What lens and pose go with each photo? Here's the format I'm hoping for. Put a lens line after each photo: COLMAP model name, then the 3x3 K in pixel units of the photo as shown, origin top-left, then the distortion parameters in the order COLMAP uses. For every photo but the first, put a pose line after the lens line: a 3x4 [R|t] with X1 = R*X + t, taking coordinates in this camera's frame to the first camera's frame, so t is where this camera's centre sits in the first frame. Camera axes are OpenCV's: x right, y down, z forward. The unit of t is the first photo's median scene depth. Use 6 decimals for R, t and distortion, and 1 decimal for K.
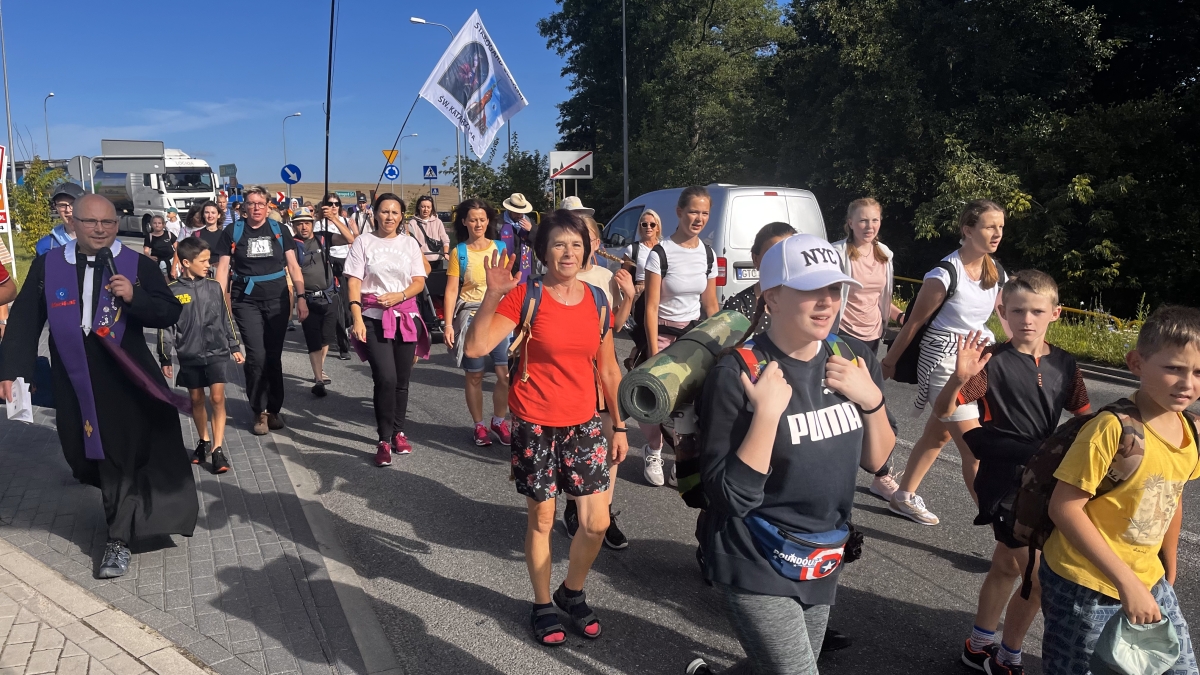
lens RADIAL K [[850.6, 0, 603.5], [0, 850.6, 340.1], [0, 0, 1]] dist [0.005547, -0.002301]
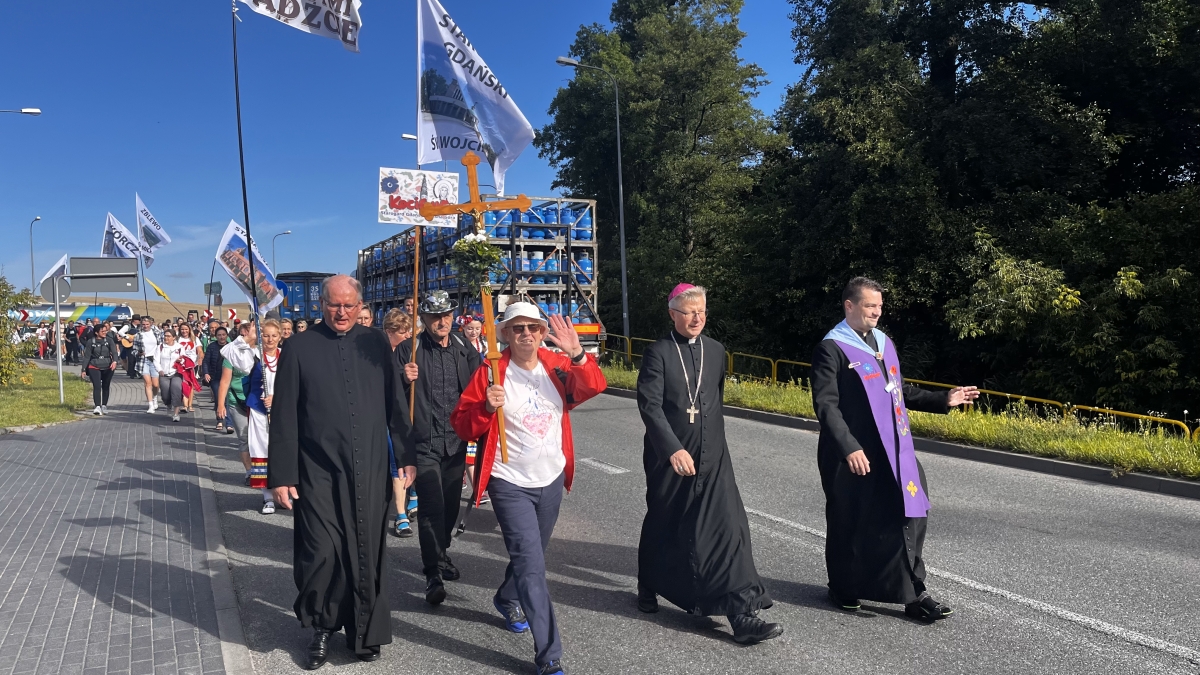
lens RADIAL K [[480.1, 0, 516.7], [0, 480.1, 341.4], [0, 0, 1]] dist [-0.000292, -0.000370]
pose [[0.999574, -0.024634, 0.015678, -0.116854], [0.026408, 0.991757, -0.125380, -0.068546], [-0.012460, 0.125740, 0.991985, 0.512727]]
